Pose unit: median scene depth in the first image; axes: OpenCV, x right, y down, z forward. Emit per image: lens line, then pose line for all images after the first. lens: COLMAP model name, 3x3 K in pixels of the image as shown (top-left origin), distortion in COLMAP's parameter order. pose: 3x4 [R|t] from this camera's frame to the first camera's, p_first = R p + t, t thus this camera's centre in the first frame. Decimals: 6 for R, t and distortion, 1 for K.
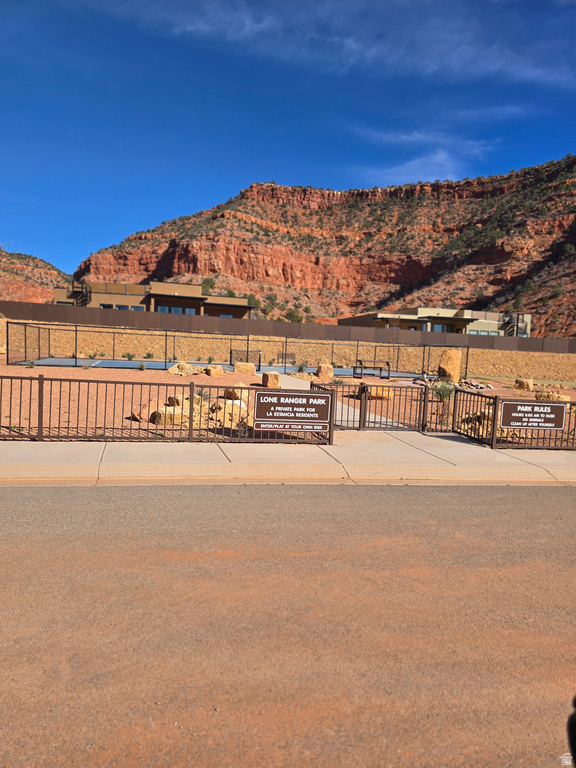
lens RADIAL K [[504.8, 0, 287.7], [0, 504.8, 384.2], [0, 0, 1]] dist [0.057249, -0.034841]
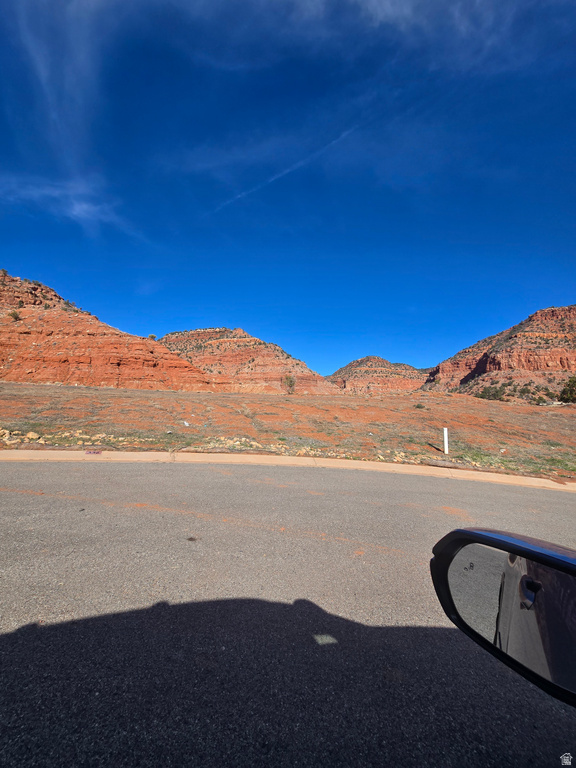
lens RADIAL K [[310.3, 0, 287.0], [0, 310.3, 387.0], [0, 0, 1]] dist [-0.004051, 0.000004]
pose [[0.702781, -0.070830, -0.707871, 0.071282], [-0.030166, 0.991169, -0.129126, 0.020942], [0.710766, 0.112100, 0.694439, -0.351592]]
